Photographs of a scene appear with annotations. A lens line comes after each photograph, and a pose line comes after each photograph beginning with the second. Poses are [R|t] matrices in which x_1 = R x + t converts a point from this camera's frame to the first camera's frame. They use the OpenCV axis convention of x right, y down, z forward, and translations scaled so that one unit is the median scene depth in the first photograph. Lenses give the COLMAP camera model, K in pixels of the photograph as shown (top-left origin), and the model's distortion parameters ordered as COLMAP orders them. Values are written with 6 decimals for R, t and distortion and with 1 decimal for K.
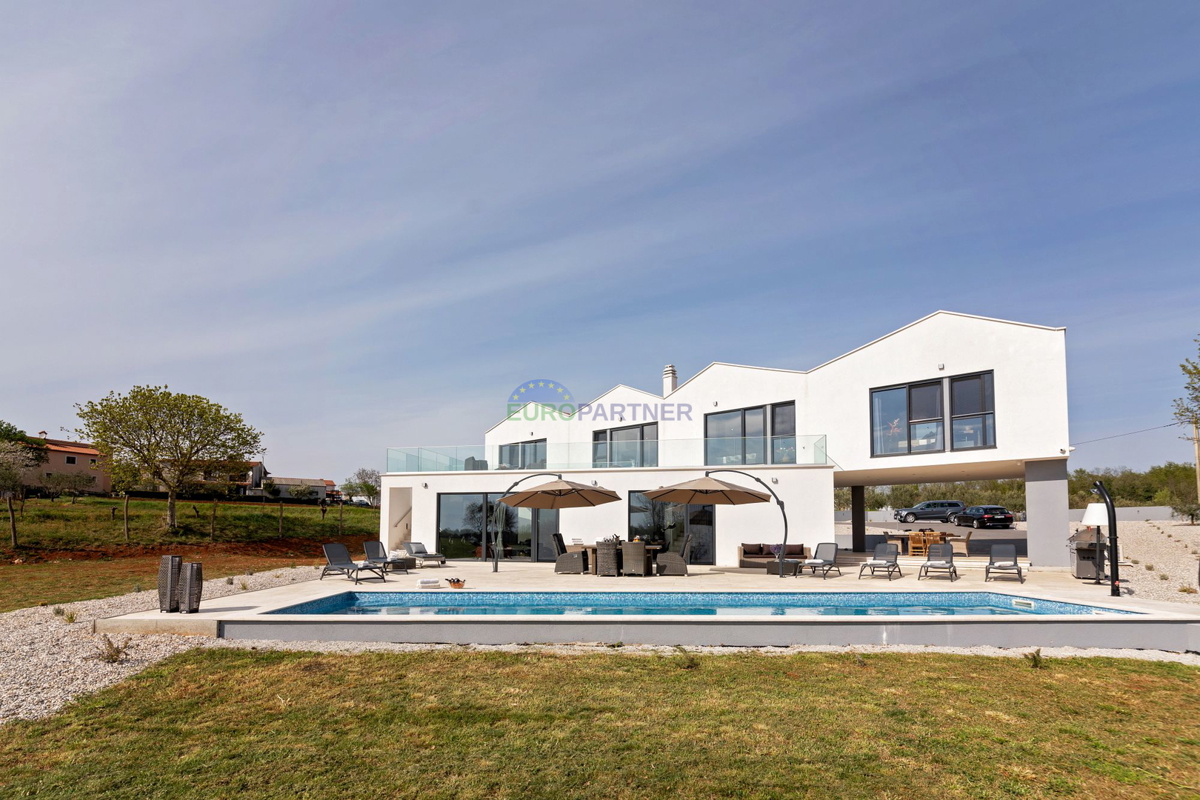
lens RADIAL K [[510.5, 0, 588.1], [0, 510.5, 512.5], [0, 0, 1]] dist [0.001643, 0.000021]
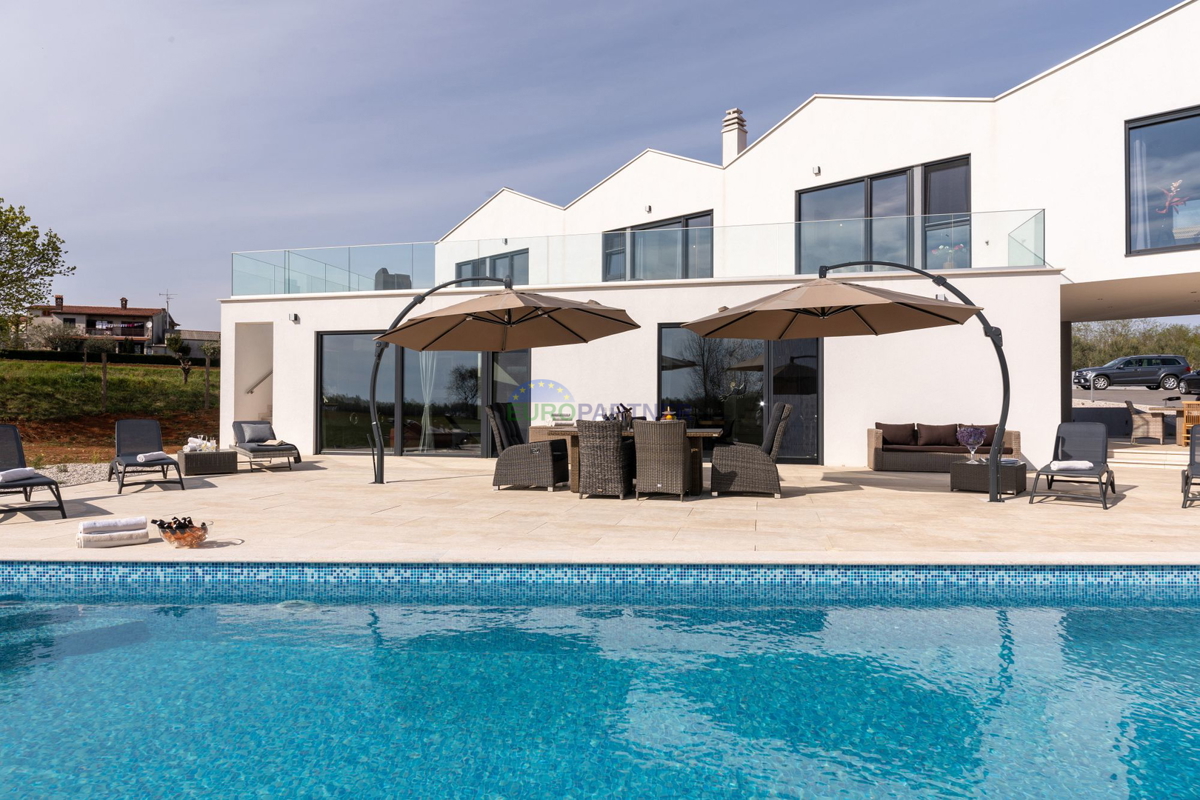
lens RADIAL K [[724.6, 0, 600.0], [0, 724.6, 400.0], [0, 0, 1]] dist [-0.000861, -0.000960]
pose [[0.999869, -0.001599, -0.016120, 0.033532], [0.002129, 0.999455, 0.032941, 0.013082], [0.016059, -0.032971, 0.999327, 0.263529]]
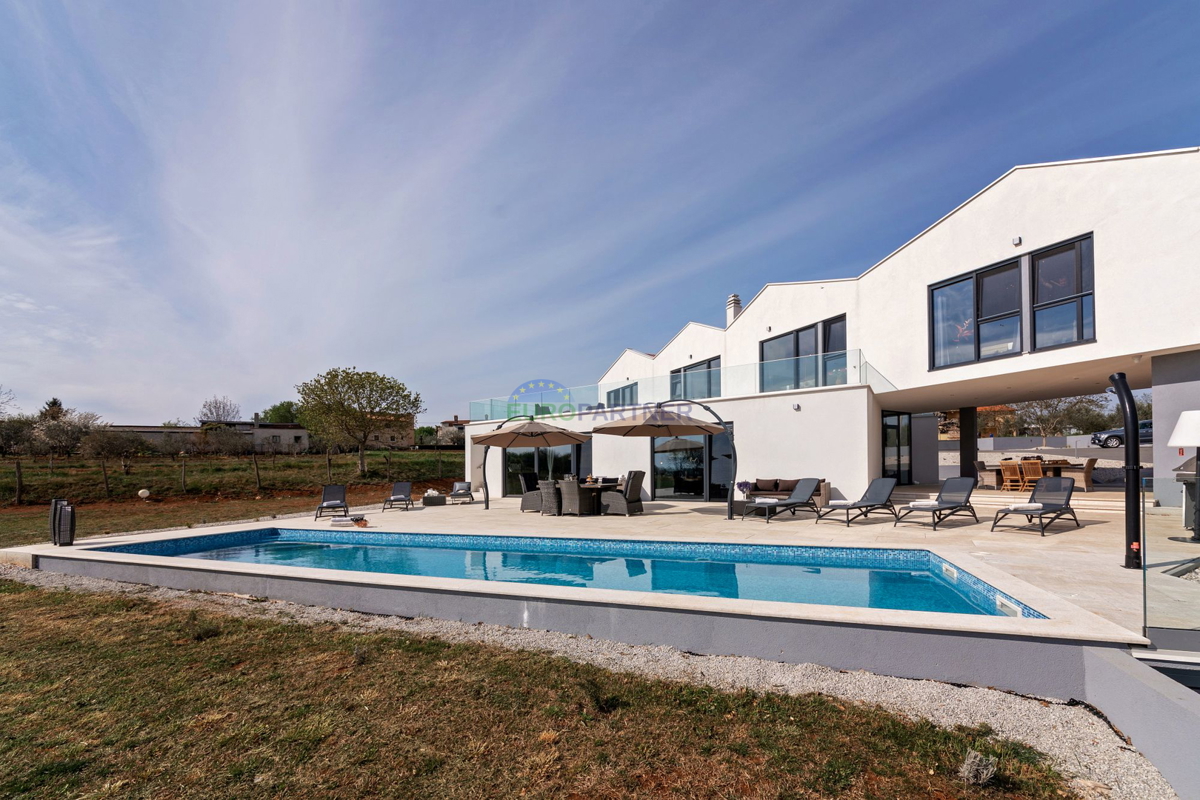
lens RADIAL K [[451.1, 0, 605.9], [0, 451.1, 465.4], [0, 0, 1]] dist [-0.002477, -0.000409]
pose [[0.944637, -0.024014, -0.327239, 0.306876], [0.034123, 0.999100, 0.025186, 0.006913], [0.326339, -0.034958, 0.944606, 0.152812]]
